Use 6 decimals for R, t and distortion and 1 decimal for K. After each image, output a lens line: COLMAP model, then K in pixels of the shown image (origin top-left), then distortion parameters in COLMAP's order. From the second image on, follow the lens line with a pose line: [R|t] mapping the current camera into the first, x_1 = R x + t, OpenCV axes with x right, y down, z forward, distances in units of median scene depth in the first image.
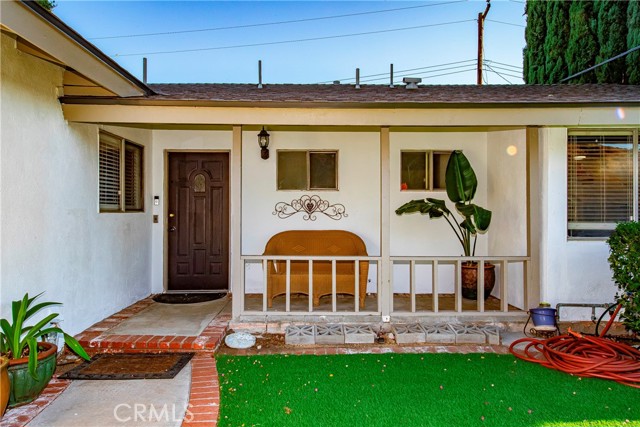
lens RADIAL K [[421.4, 0, 320.0], [0, 421.4, 213.5], [0, 0, 1]] dist [0.000998, -0.000657]
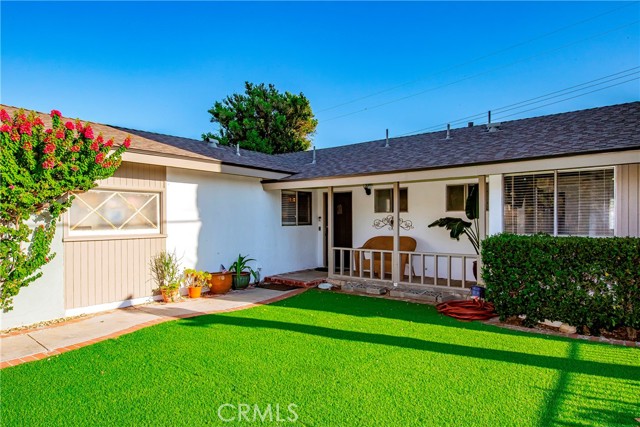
lens RADIAL K [[376.8, 0, 319.8], [0, 376.8, 216.4], [0, 0, 1]] dist [-0.000685, -0.000069]
pose [[0.791899, -0.010801, -0.610557, 0.685577], [0.002124, 0.999886, -0.014933, -0.017383], [0.610649, 0.010529, 0.791832, -0.384339]]
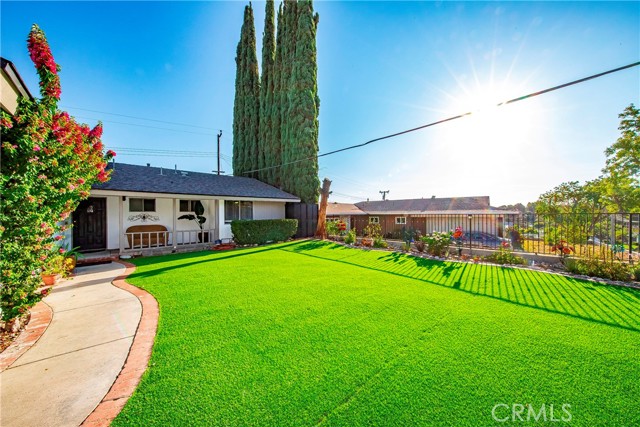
lens RADIAL K [[213.1, 0, 320.0], [0, 213.1, 213.5], [0, 0, 1]] dist [-0.000122, -0.000022]
pose [[0.719979, -0.005027, 0.693978, -0.179892], [0.010111, 0.999944, -0.003246, -0.026265], [-0.693922, 0.009354, 0.719989, -0.995499]]
